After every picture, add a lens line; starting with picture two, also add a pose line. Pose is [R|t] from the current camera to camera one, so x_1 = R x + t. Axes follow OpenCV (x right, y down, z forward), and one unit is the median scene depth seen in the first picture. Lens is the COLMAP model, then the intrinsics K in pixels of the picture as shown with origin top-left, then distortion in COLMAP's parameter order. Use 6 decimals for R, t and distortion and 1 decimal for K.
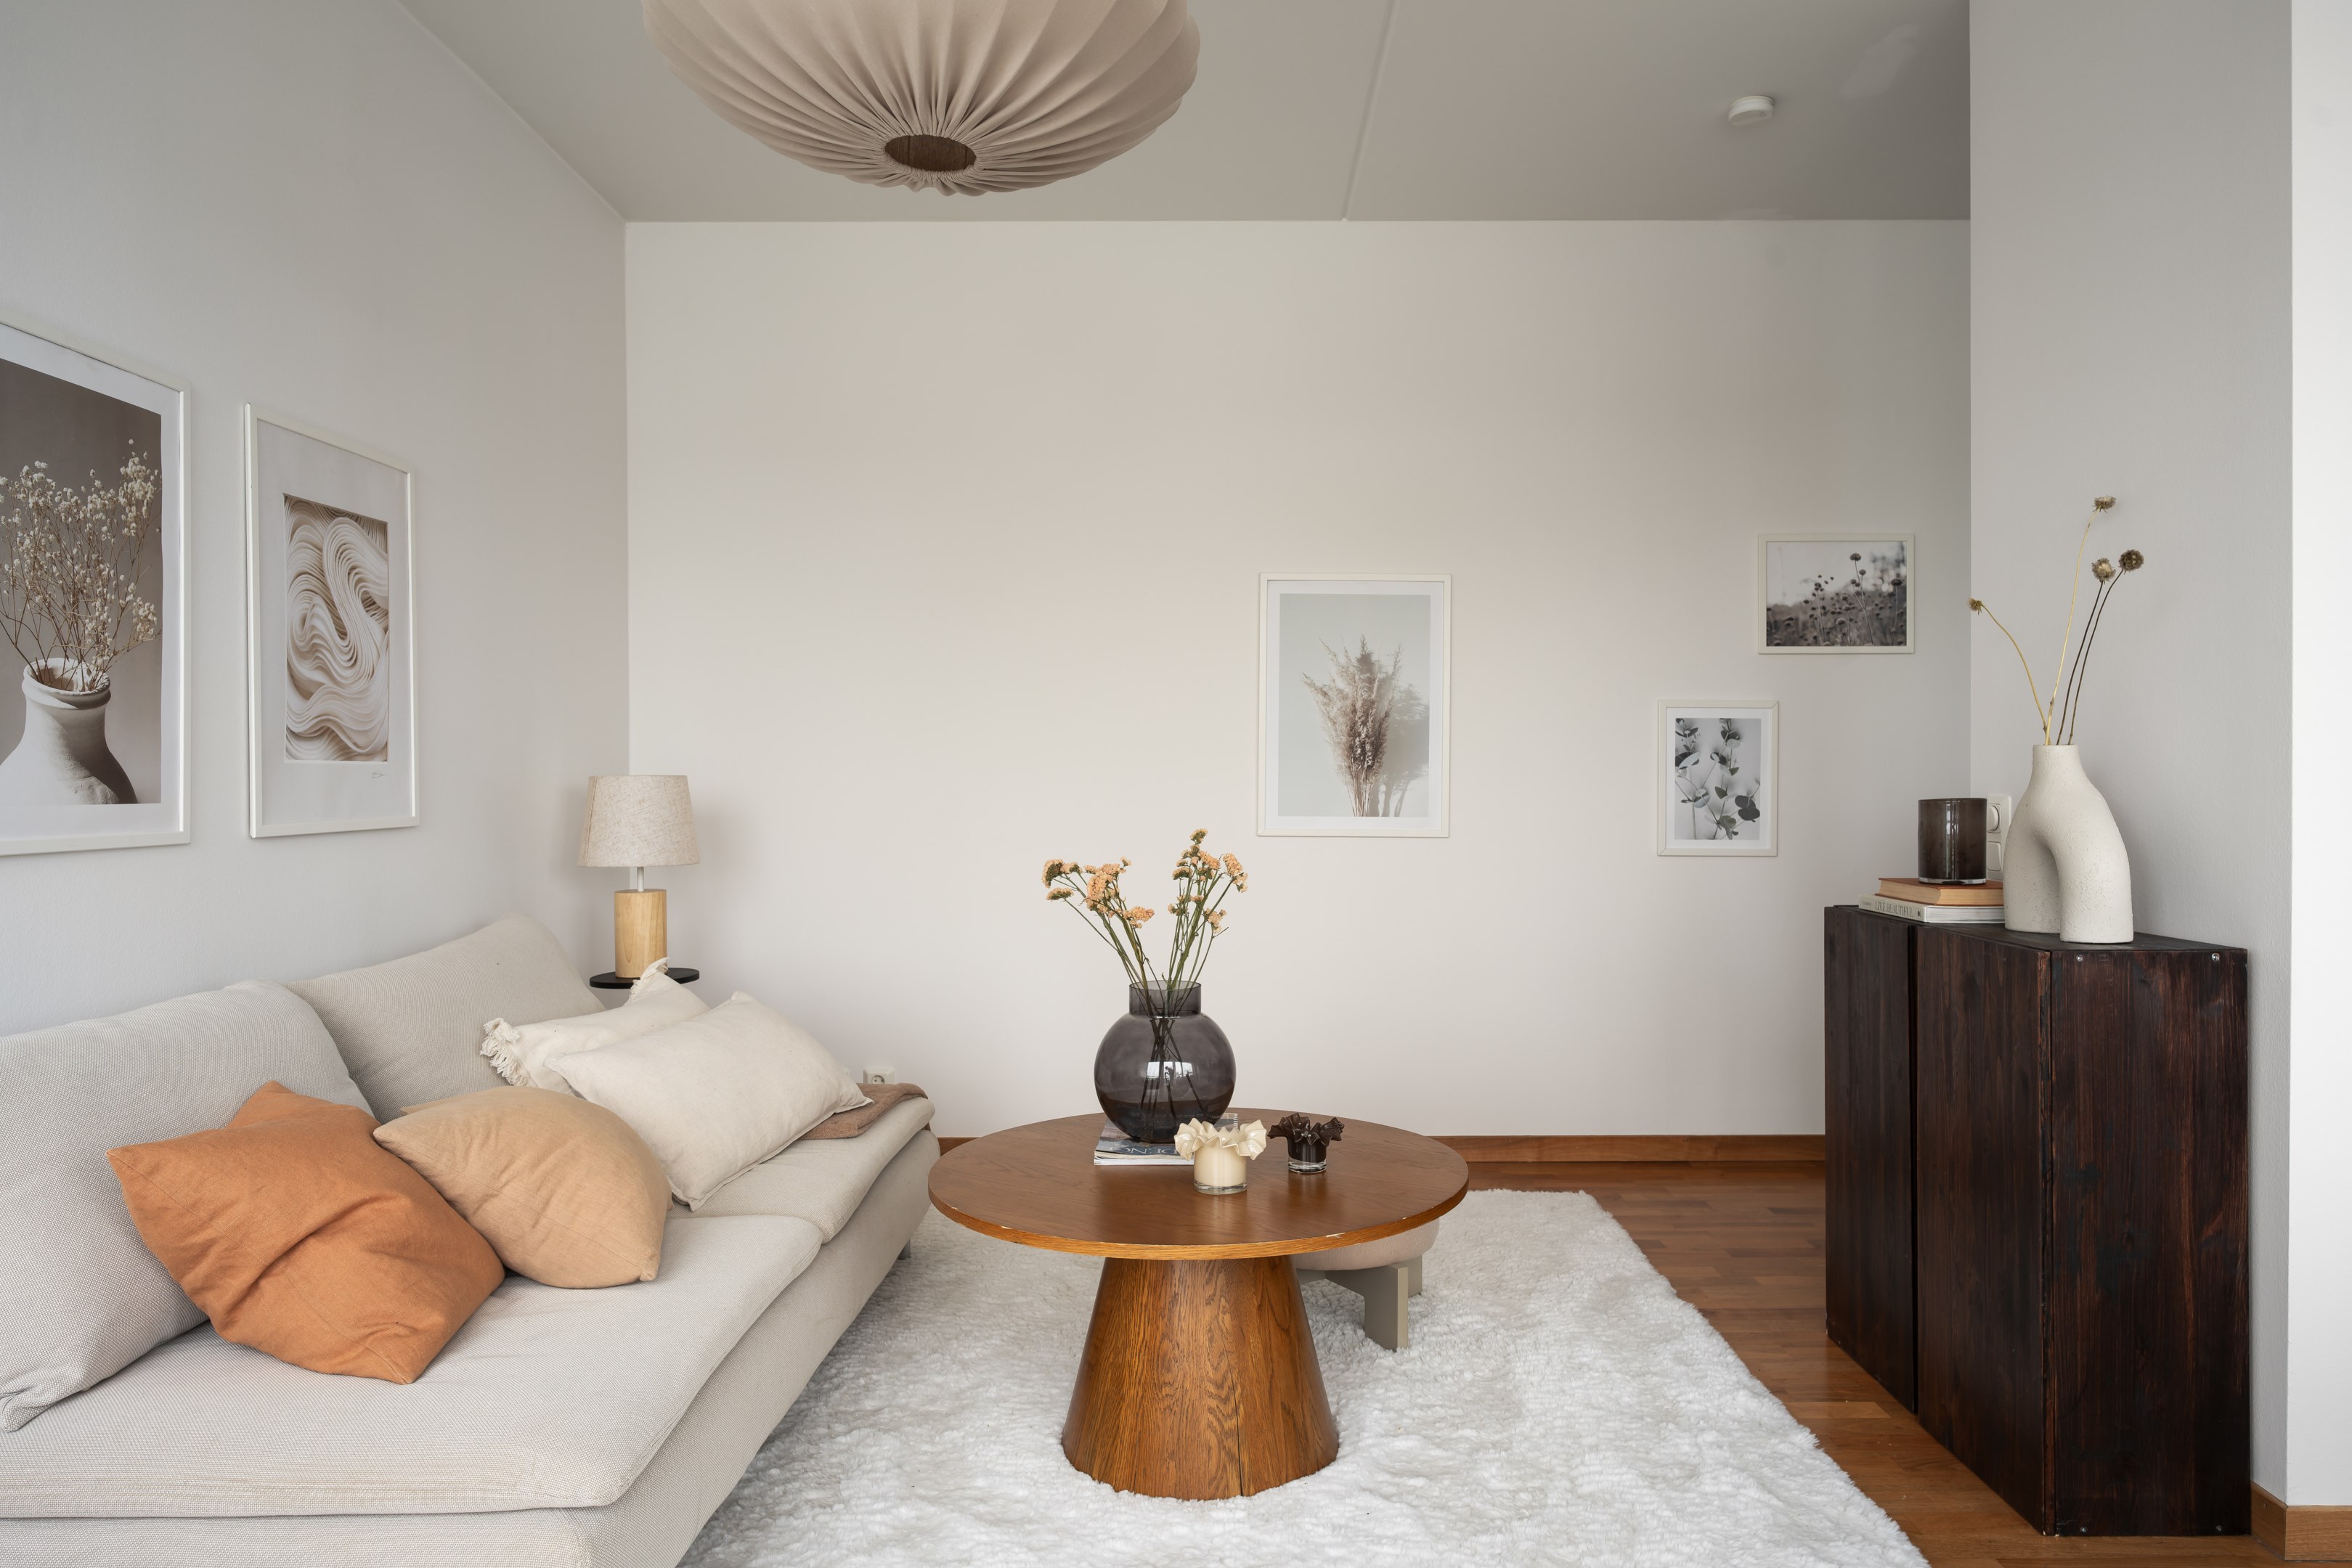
lens RADIAL K [[1544.1, 0, 1221.9], [0, 1544.1, 776.5], [0, 0, 1]] dist [0.000833, -0.000925]
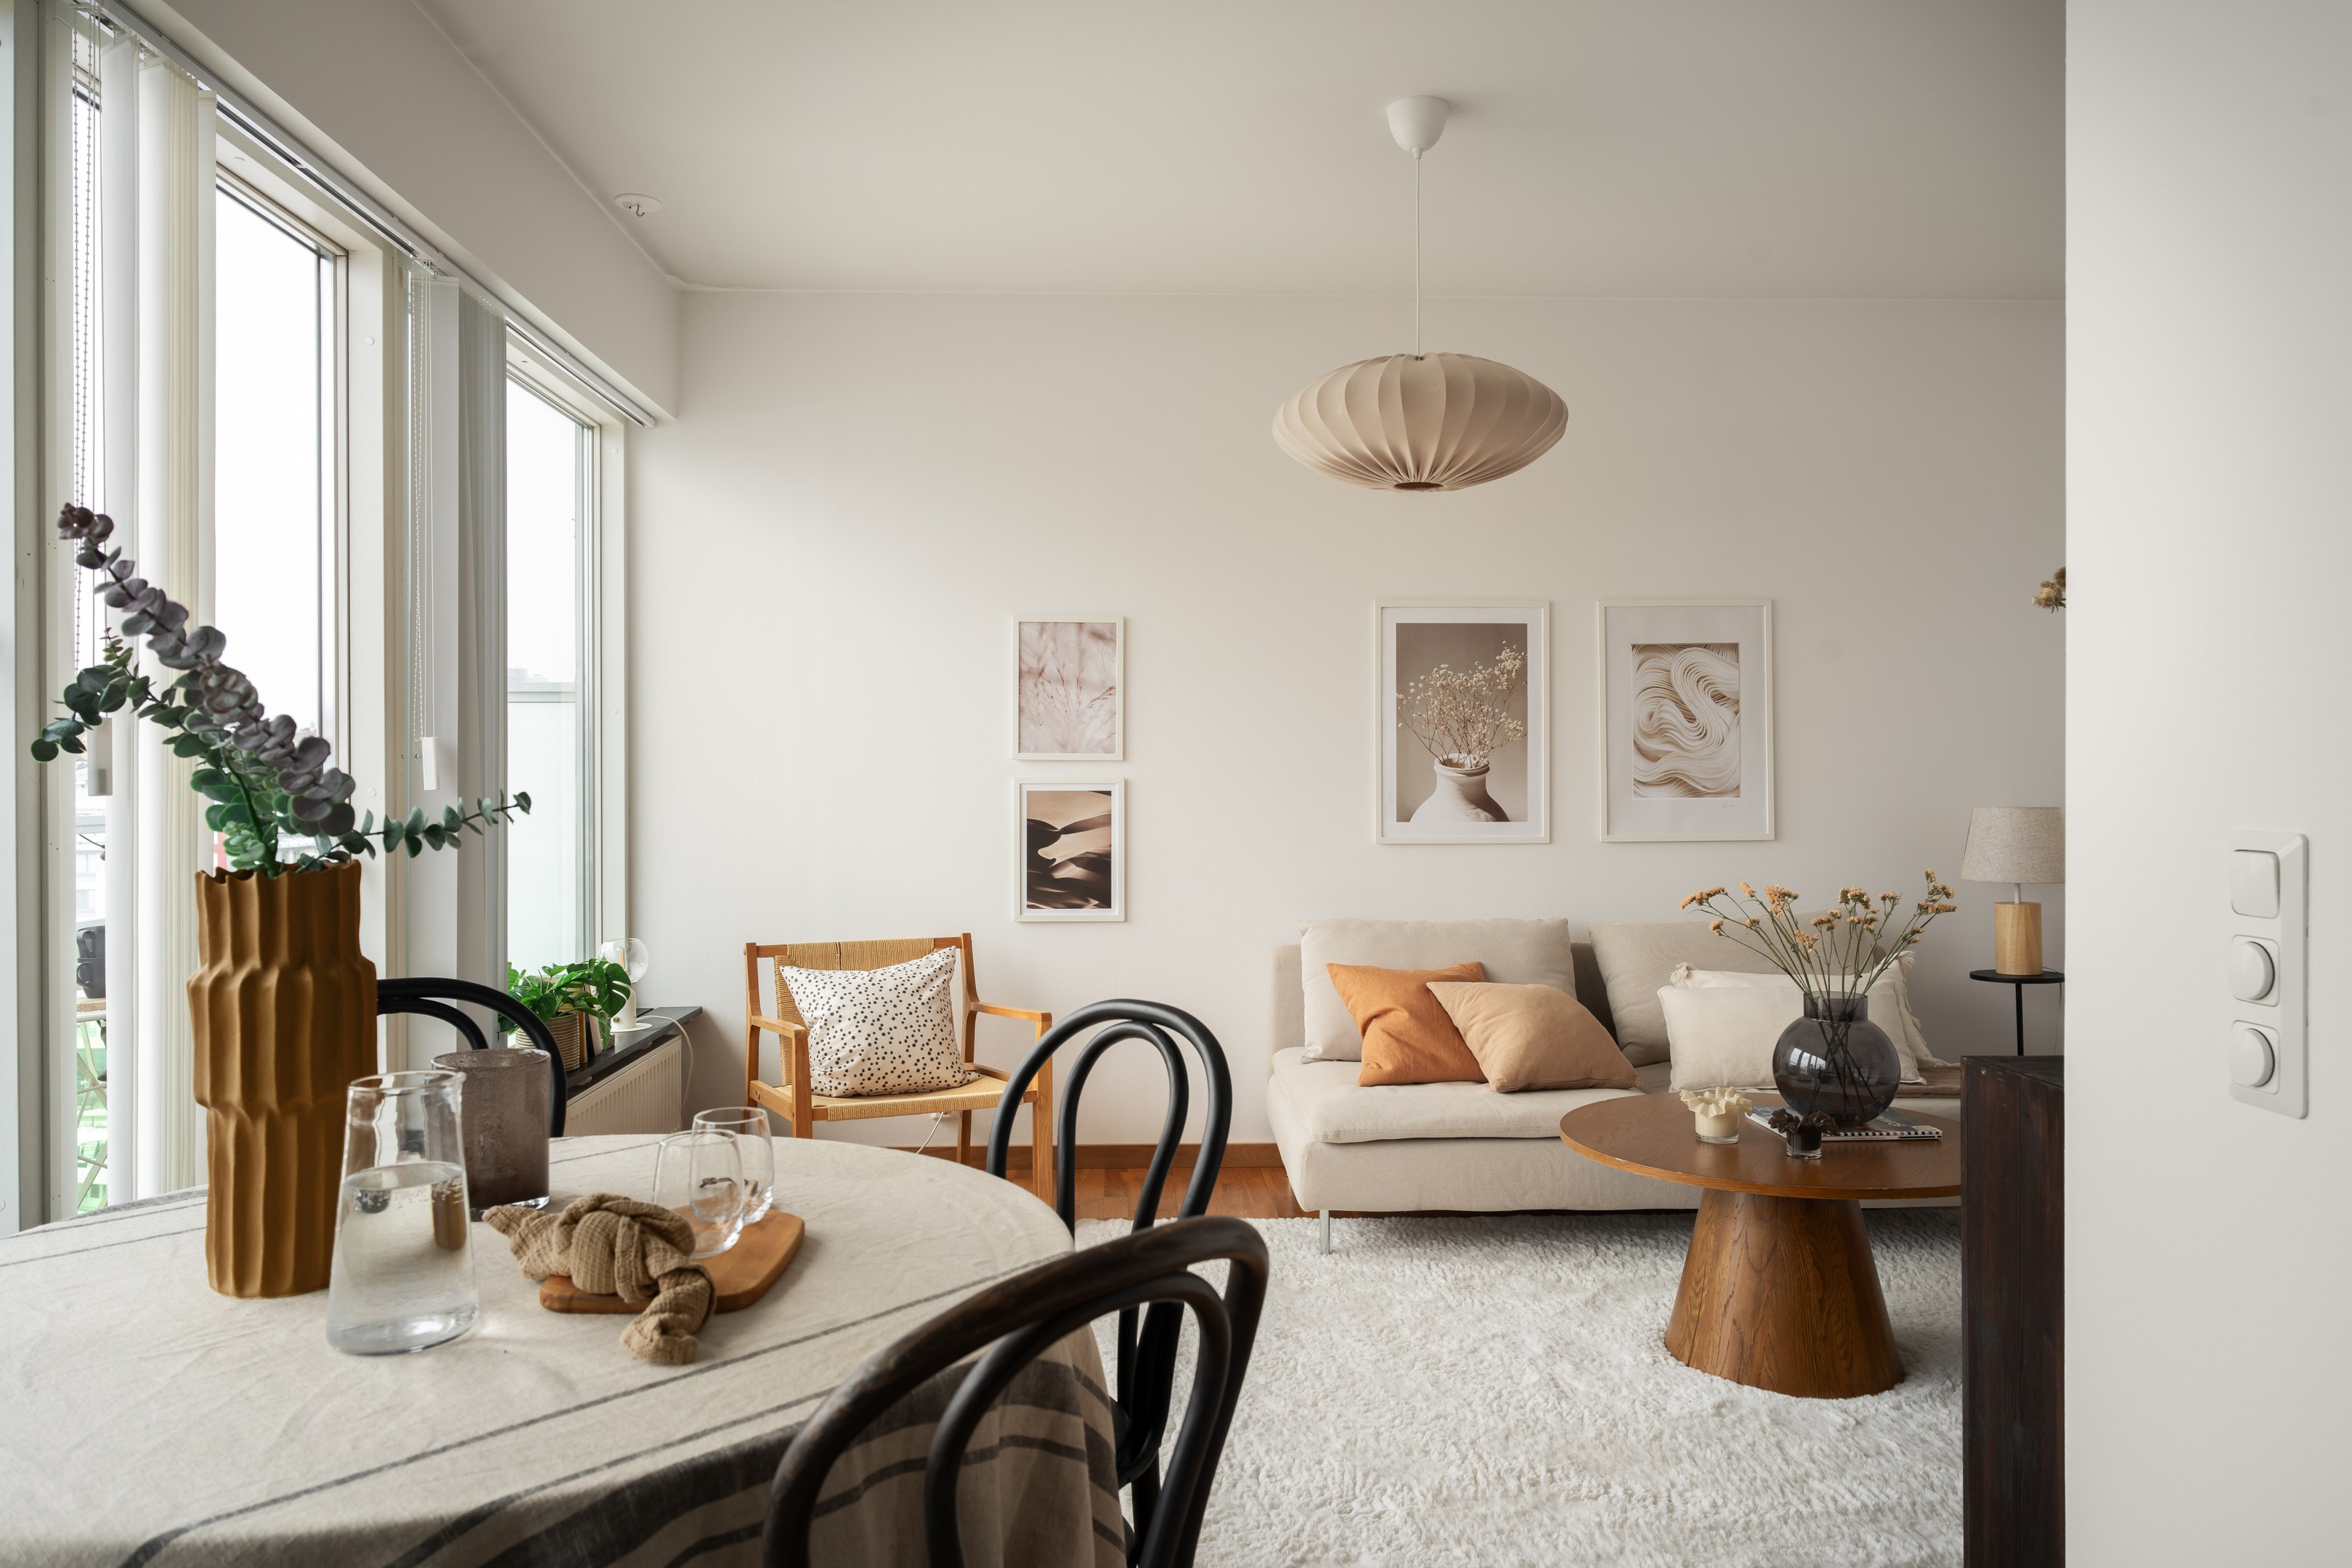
lens RADIAL K [[1539.6, 0, 1171.1], [0, 1539.6, 783.9], [0, 0, 1]] dist [-0.002124, -0.000743]
pose [[0.030158, 0.003208, -0.999540, 1.074348], [0.004057, 0.999986, 0.003332, -0.033456], [0.999537, -0.004156, 0.030144, 0.419131]]
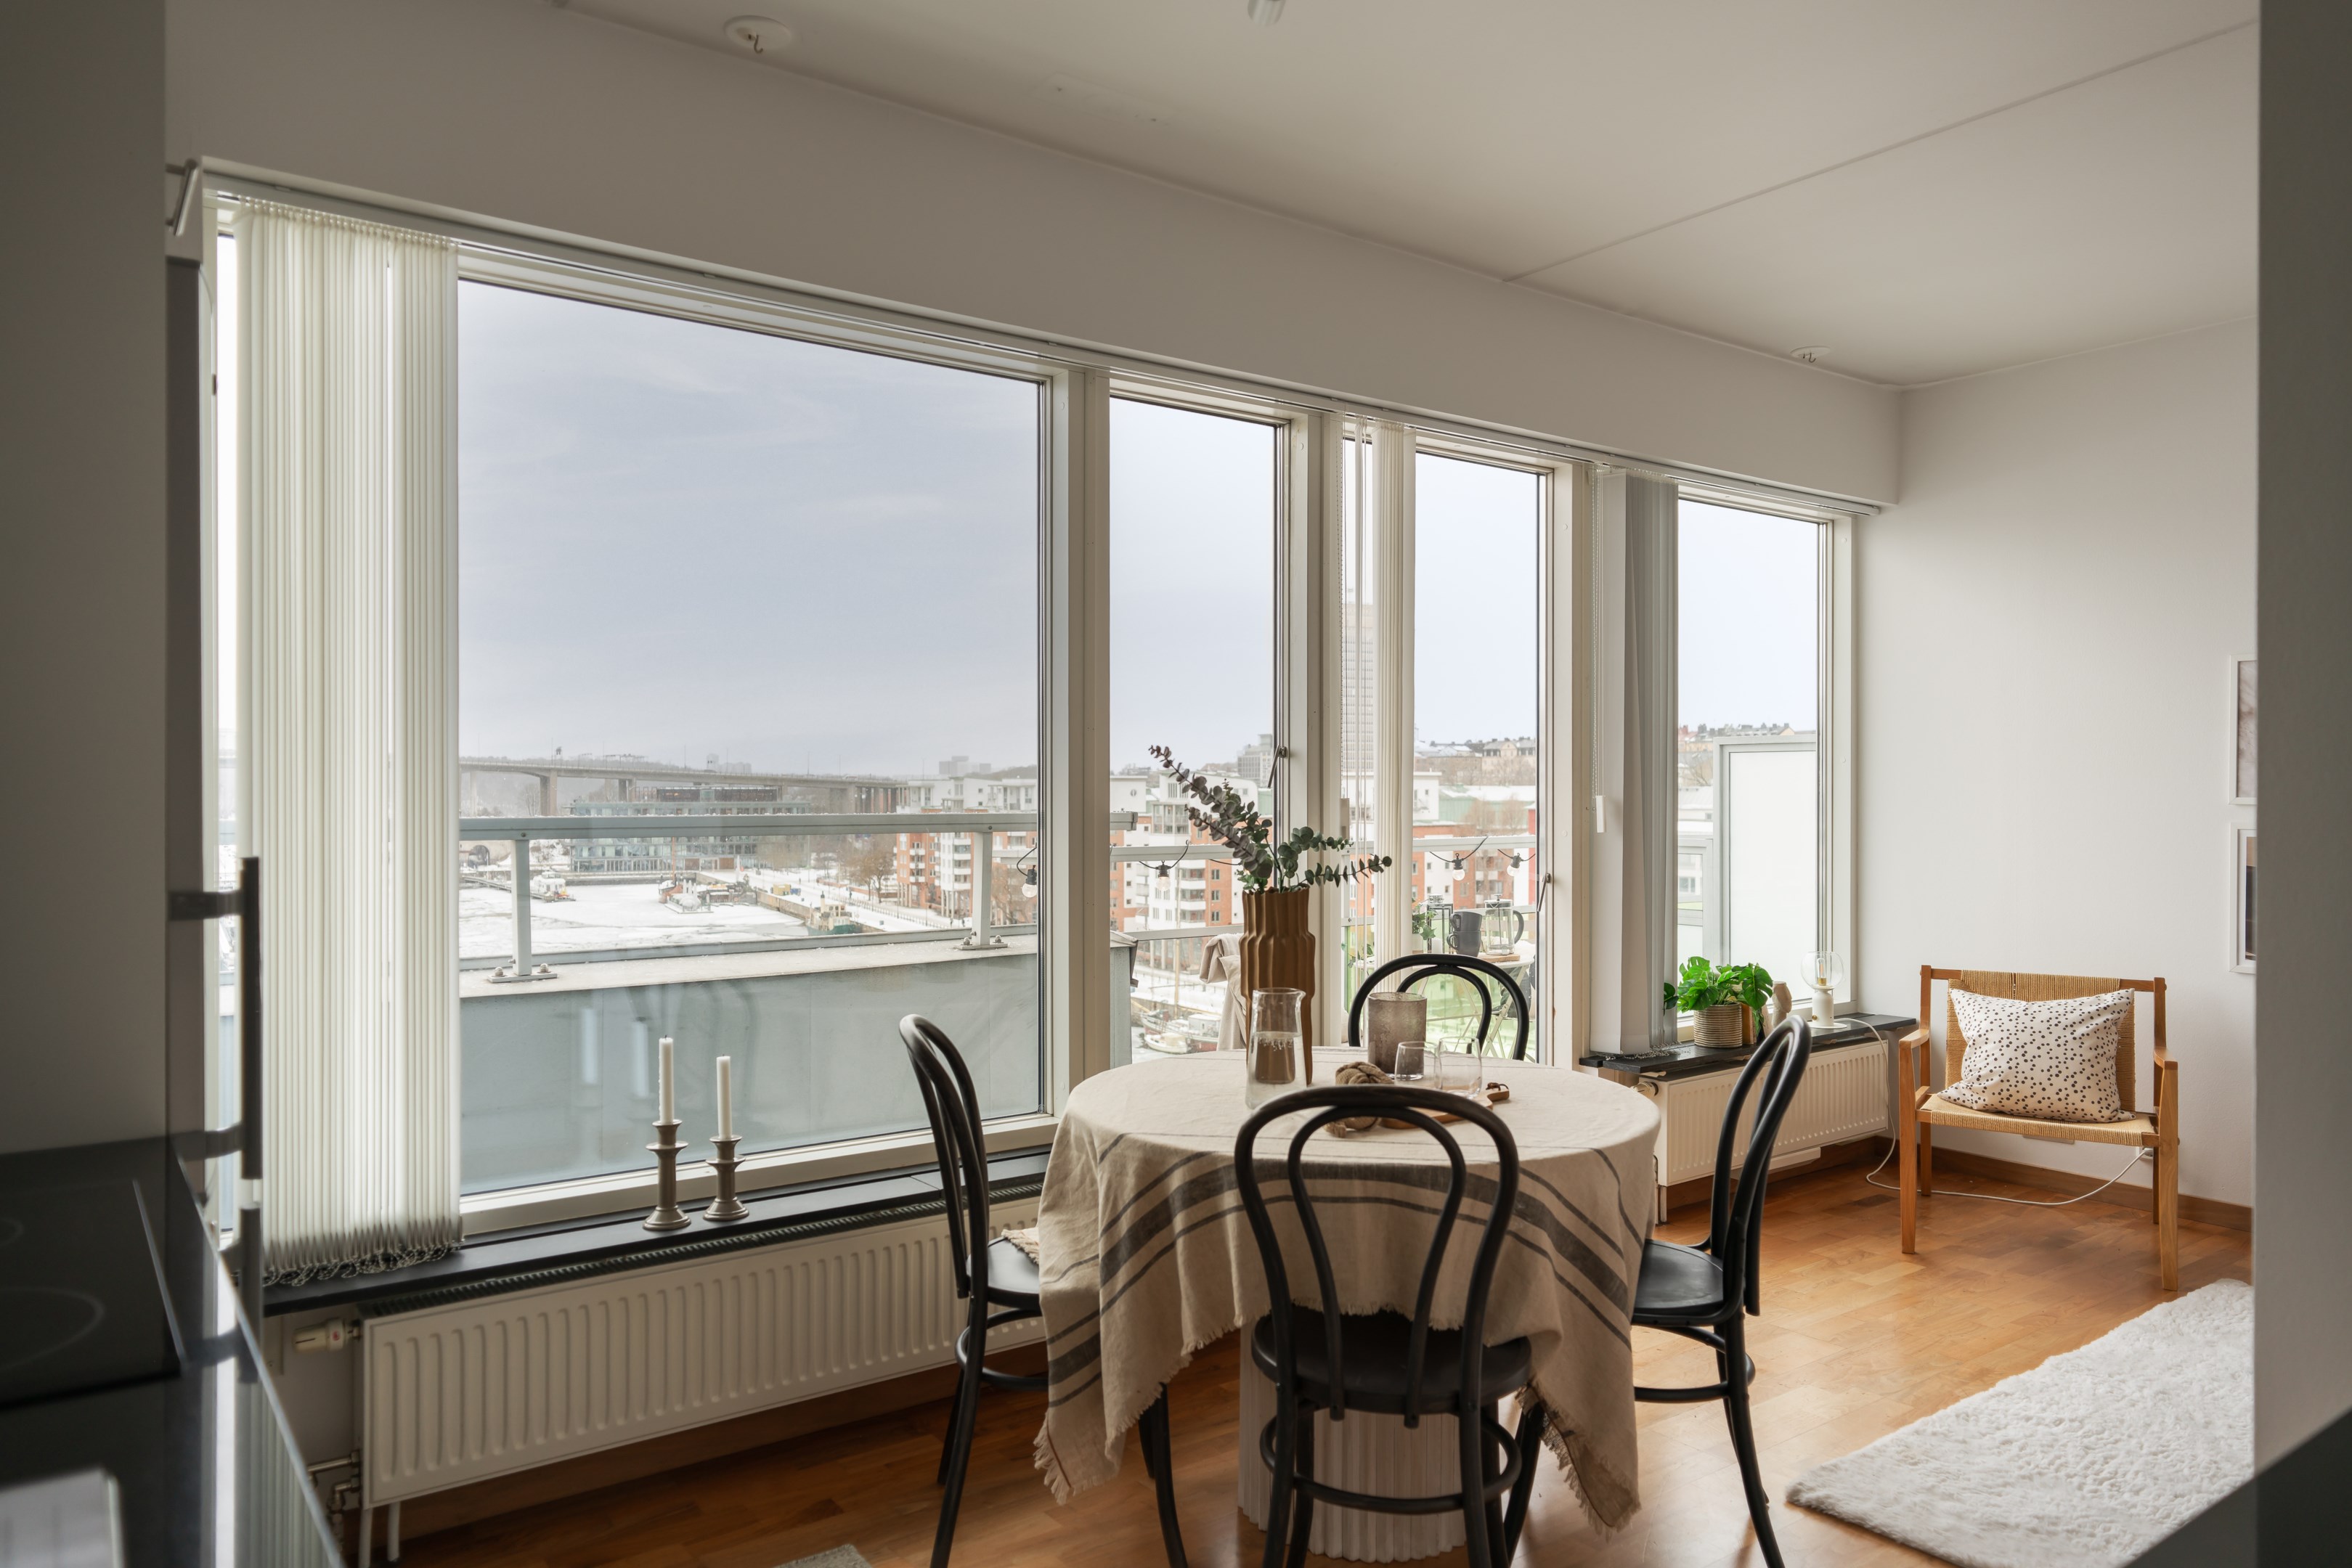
lens RADIAL K [[1545.4, 0, 1170.1], [0, 1545.4, 792.2], [0, 0, 1]] dist [-0.005154, 0.005435]
pose [[-0.809036, 0.004551, -0.587741, 1.249299], [0.003511, 0.999990, 0.002910, -0.075500], [0.587748, 0.000291, -0.809044, 0.950419]]
